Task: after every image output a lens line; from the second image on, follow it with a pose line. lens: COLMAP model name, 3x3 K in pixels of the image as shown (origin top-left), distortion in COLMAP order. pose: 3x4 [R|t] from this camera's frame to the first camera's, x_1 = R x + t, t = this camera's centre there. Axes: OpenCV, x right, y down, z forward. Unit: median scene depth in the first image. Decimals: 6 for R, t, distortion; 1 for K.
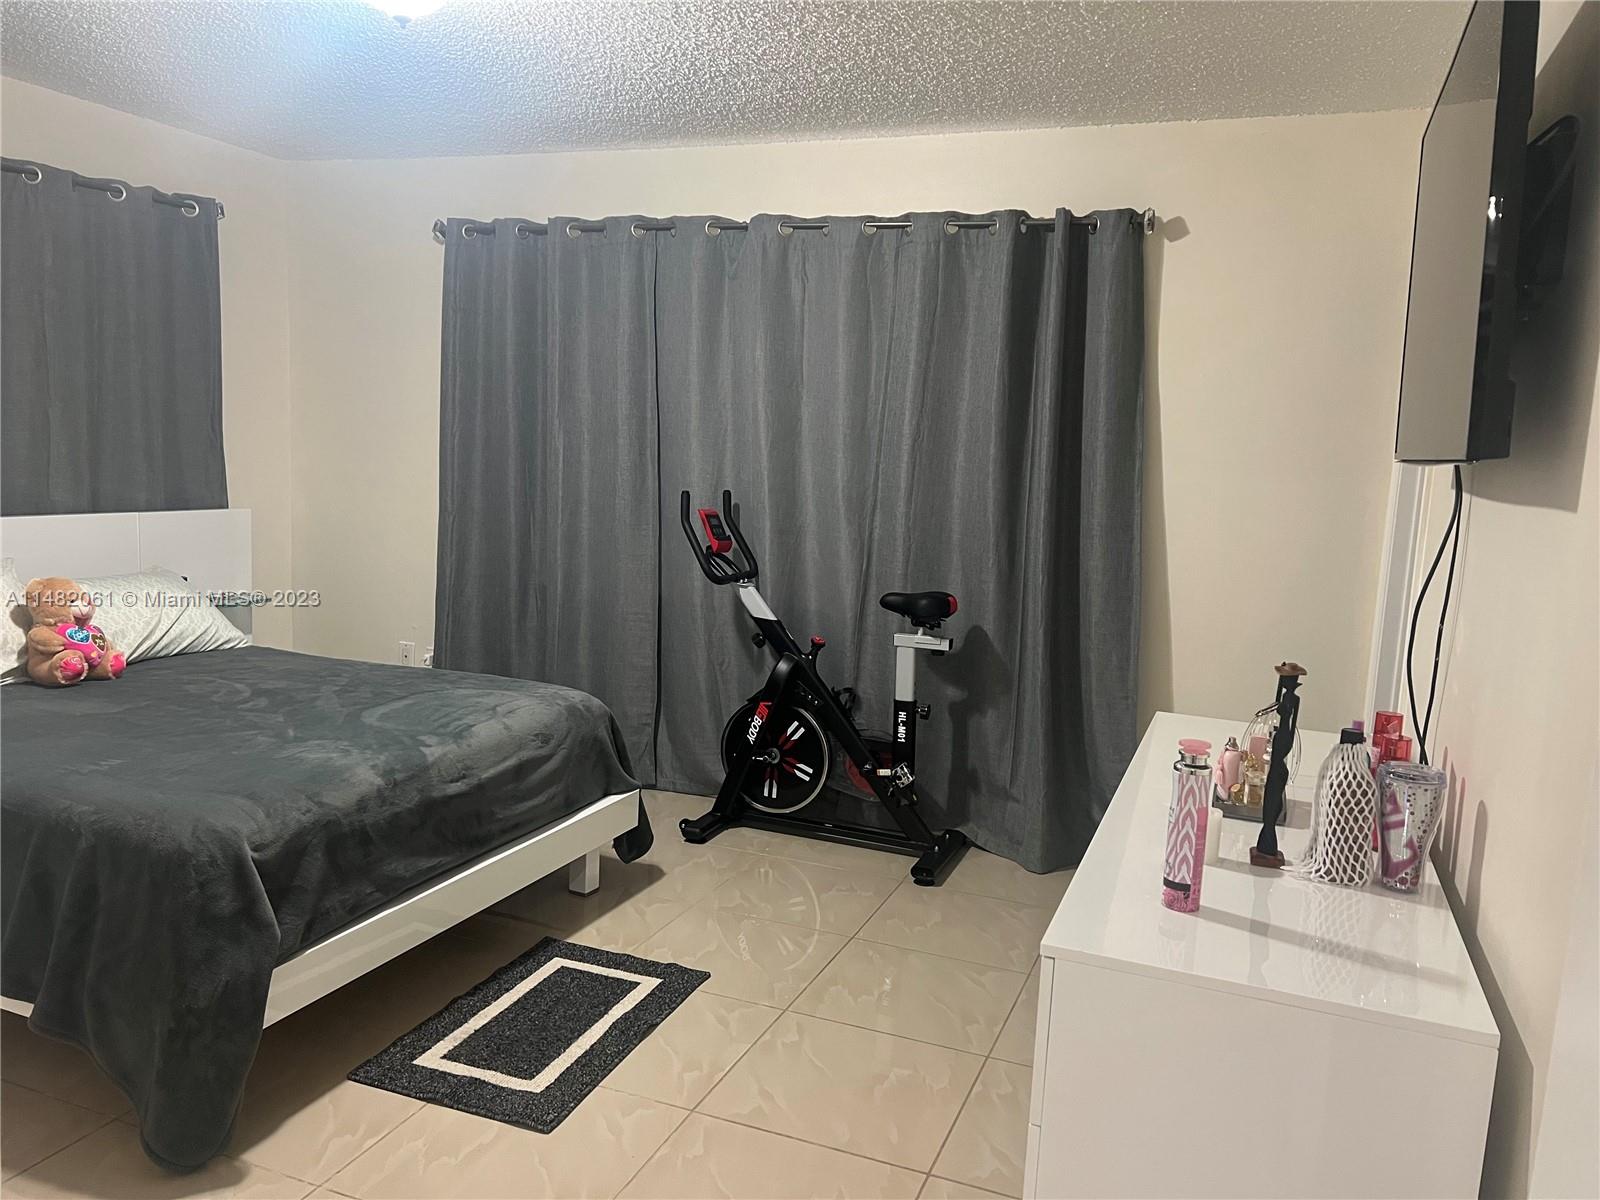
lens RADIAL K [[1193.7, 0, 798.9], [0, 1193.7, 601.8], [0, 0, 1]] dist [0.063389, -0.077344]
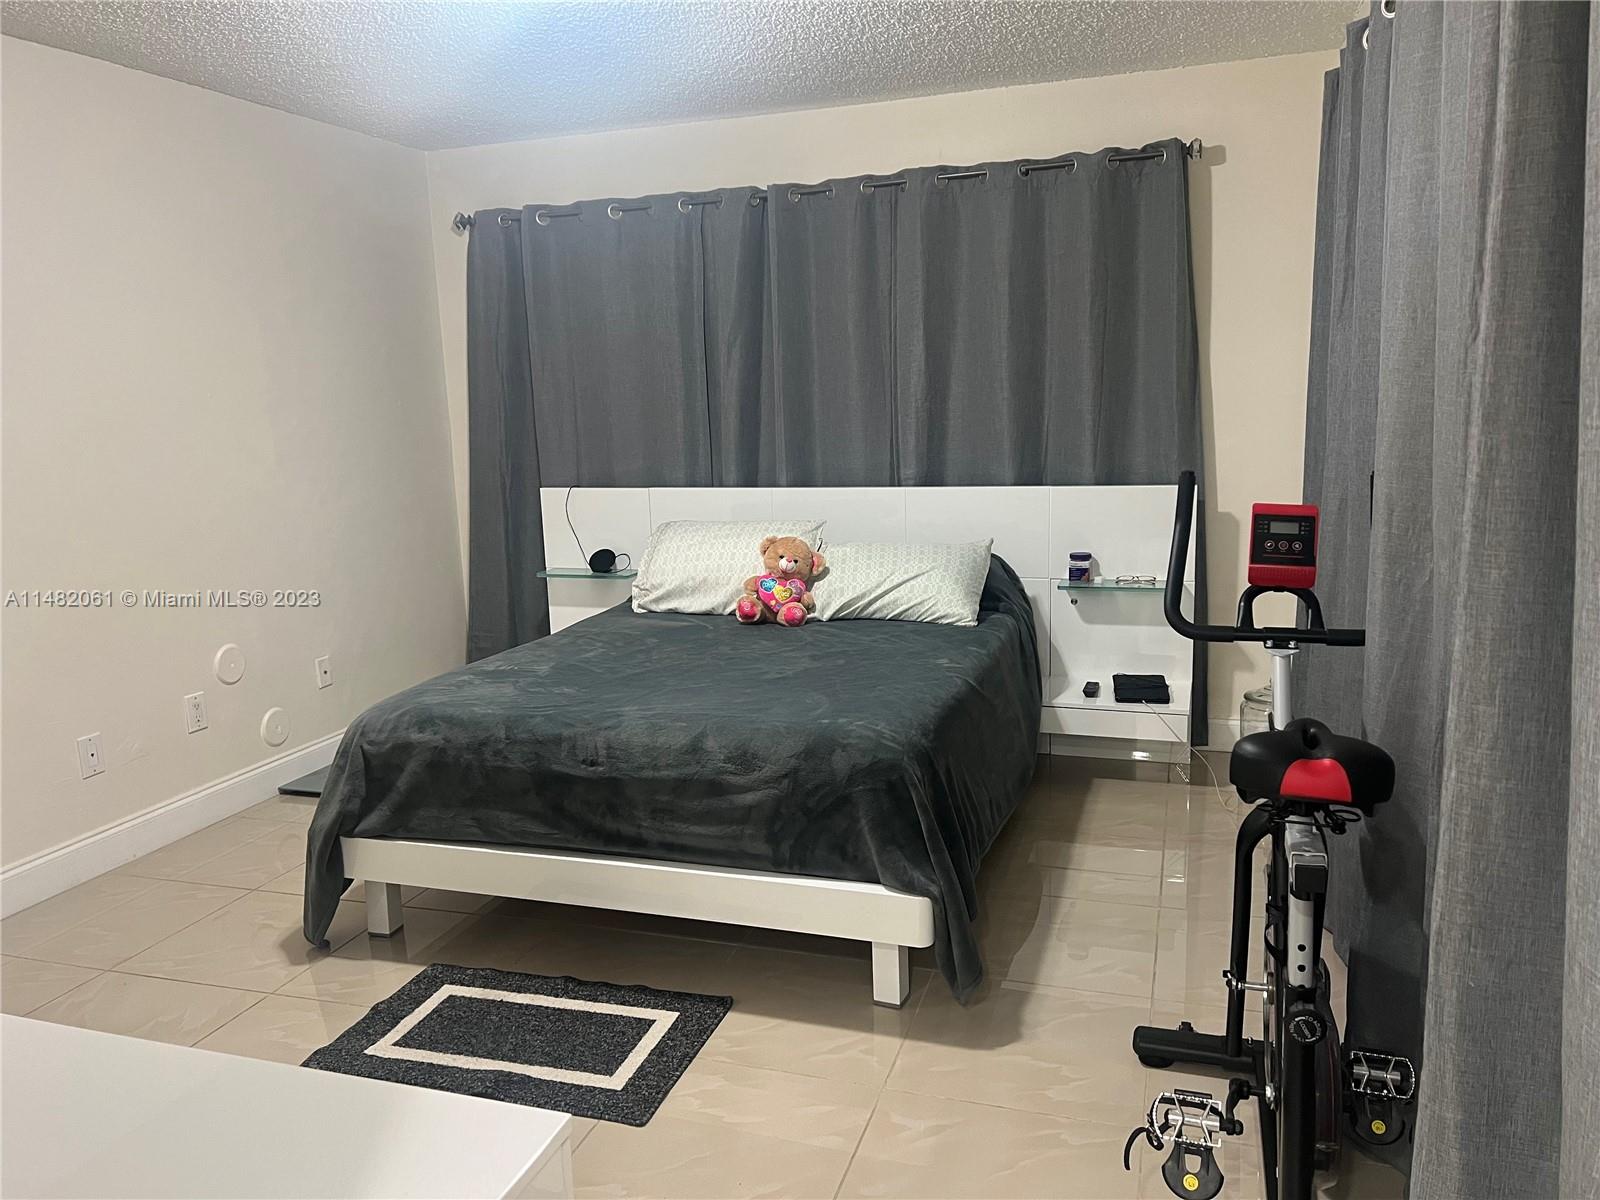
lens RADIAL K [[1193.7, 0, 800.7], [0, 1193.7, 597.9], [0, 0, 1]] dist [0.063389, -0.077344]
pose [[0.067553, 0.124655, -0.989898, 0.631960], [-0.099062, 0.988100, 0.117669, -0.110179], [0.992786, 0.090112, 0.079098, 1.010363]]
